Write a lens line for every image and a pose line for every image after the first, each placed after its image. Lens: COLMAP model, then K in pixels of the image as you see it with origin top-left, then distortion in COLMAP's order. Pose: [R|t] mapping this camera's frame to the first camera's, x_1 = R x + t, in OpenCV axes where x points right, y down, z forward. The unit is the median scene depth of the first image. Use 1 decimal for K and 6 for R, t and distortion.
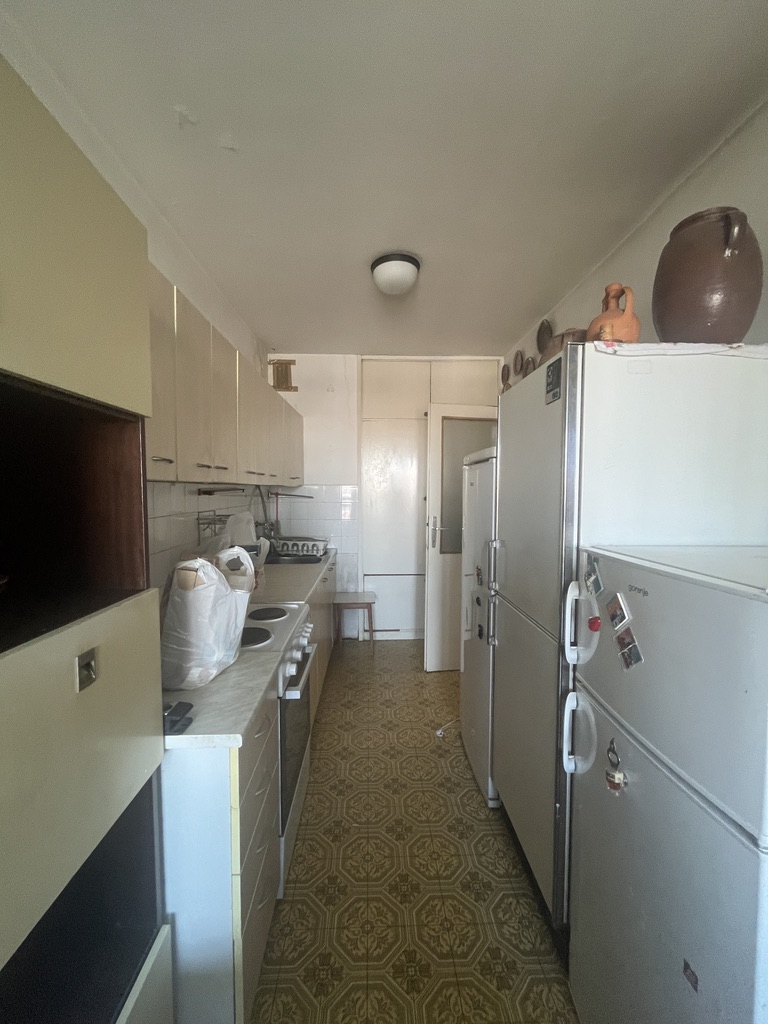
lens RADIAL K [[419.1, 0, 384.0], [0, 419.1, 512.0], [0, 0, 1]] dist [-0.001413, 0.000046]
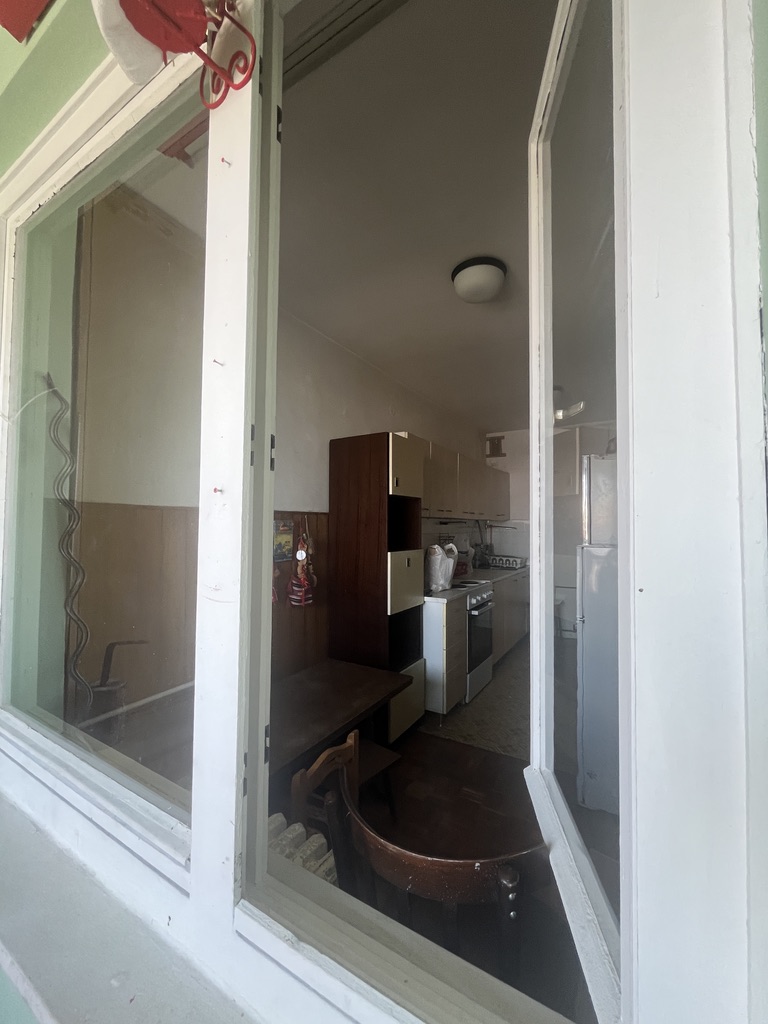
lens RADIAL K [[419.1, 0, 384.0], [0, 419.1, 512.0], [0, 0, 1]] dist [-0.001413, 0.000046]
pose [[0.842106, -0.011777, -0.539184, 0.396543], [-0.035401, 0.996398, -0.077052, 0.062993], [0.538150, 0.083974, 0.838656, -0.794415]]
